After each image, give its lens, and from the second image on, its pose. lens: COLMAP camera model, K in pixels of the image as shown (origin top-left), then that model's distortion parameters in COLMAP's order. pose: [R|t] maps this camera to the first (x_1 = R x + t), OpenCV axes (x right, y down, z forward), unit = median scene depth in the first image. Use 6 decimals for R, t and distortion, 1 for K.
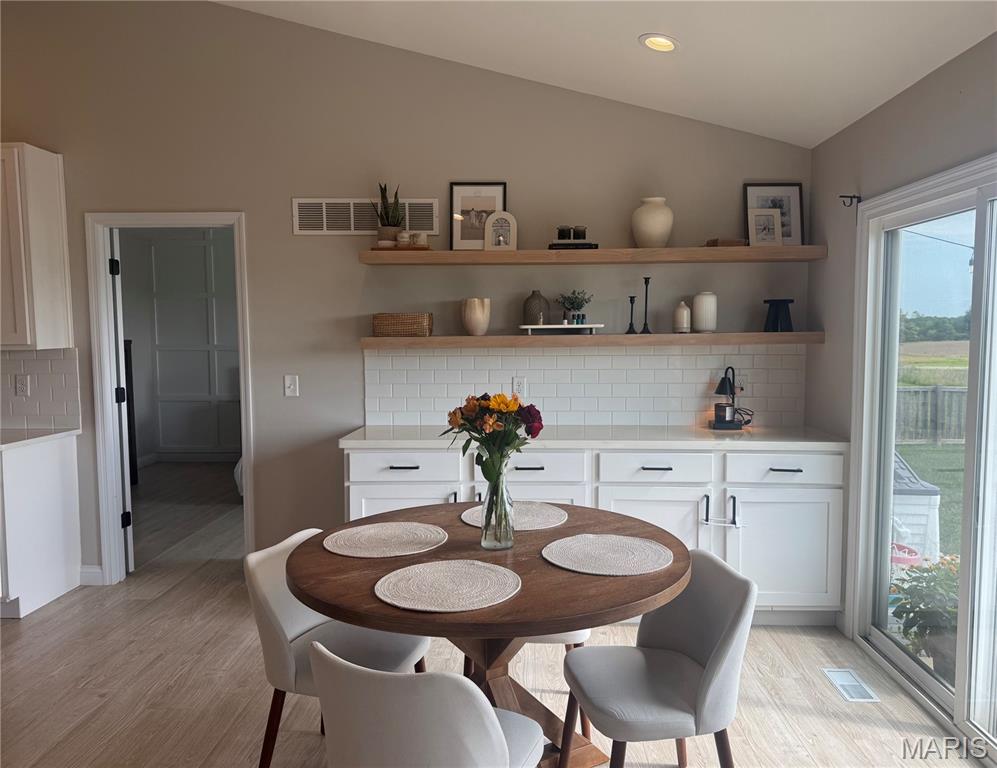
lens RADIAL K [[723.5, 0, 498.5], [0, 723.5, 384.0], [0, 0, 1]] dist [0.138672, -0.209779]
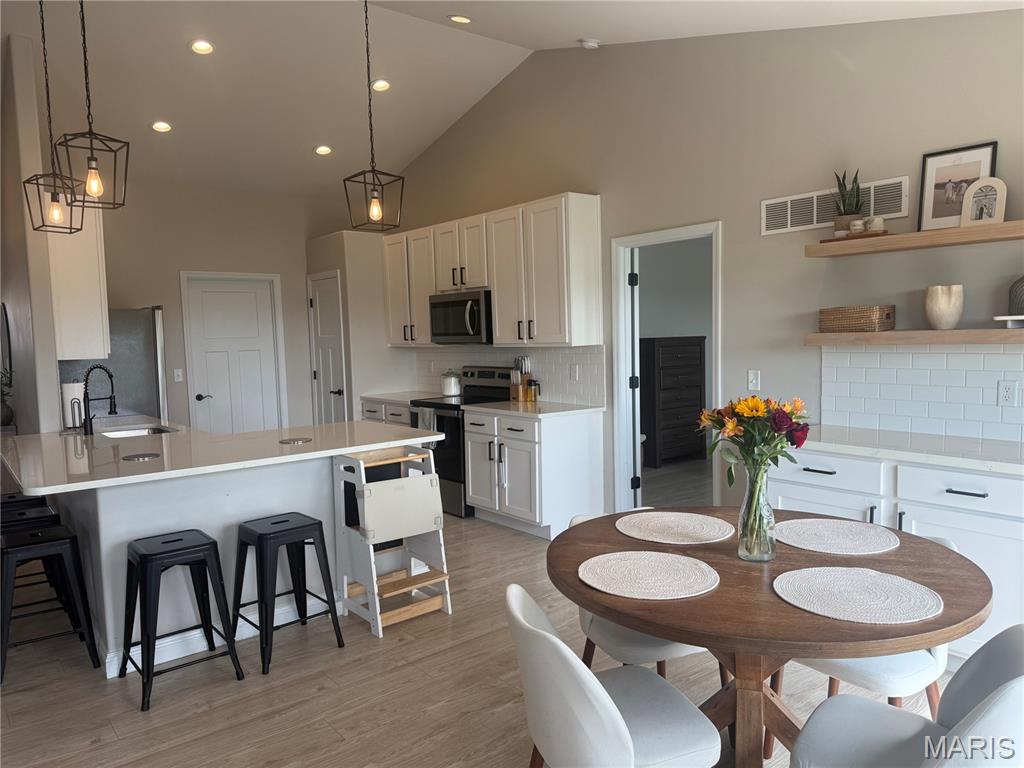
lens RADIAL K [[698.1, 0, 512.0], [0, 698.1, 384.0], [0, 0, 1]] dist [0.003013, -0.042434]
pose [[0.636628, 0.044244, -0.769901, 0.272142], [-0.033594, 0.998996, 0.029630, -0.010616], [0.770439, 0.007001, 0.637475, 0.097369]]
